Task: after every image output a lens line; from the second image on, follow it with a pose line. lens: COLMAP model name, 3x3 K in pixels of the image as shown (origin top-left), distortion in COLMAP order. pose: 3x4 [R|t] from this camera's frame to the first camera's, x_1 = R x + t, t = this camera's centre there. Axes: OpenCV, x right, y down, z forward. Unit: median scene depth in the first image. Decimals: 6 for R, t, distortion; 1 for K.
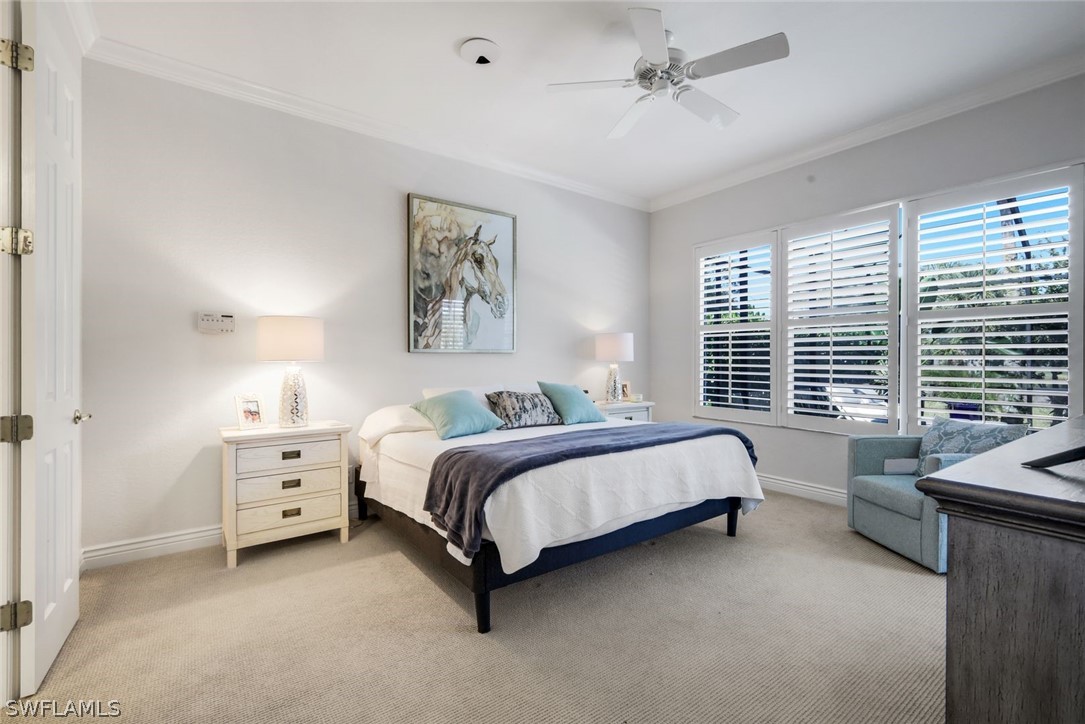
lens RADIAL K [[479.1, 0, 561.3], [0, 479.1, 357.7], [0, 0, 1]] dist [0.013443, 0.000431]
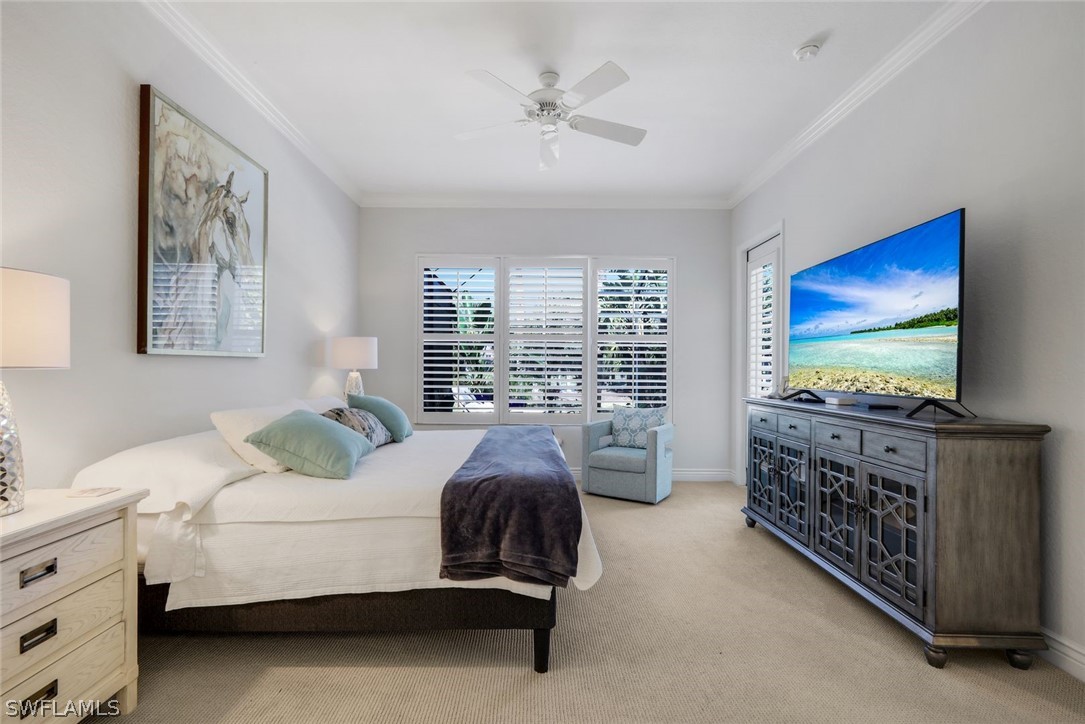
lens RADIAL K [[479.1, 0, 534.9], [0, 479.1, 361.4], [0, 0, 1]] dist [0.013443, 0.000431]
pose [[0.604689, 0.012841, 0.796358, -0.481683], [-0.008197, 0.999917, -0.009899, -0.000168], [-0.796419, -0.000542, 0.604745, 0.250485]]
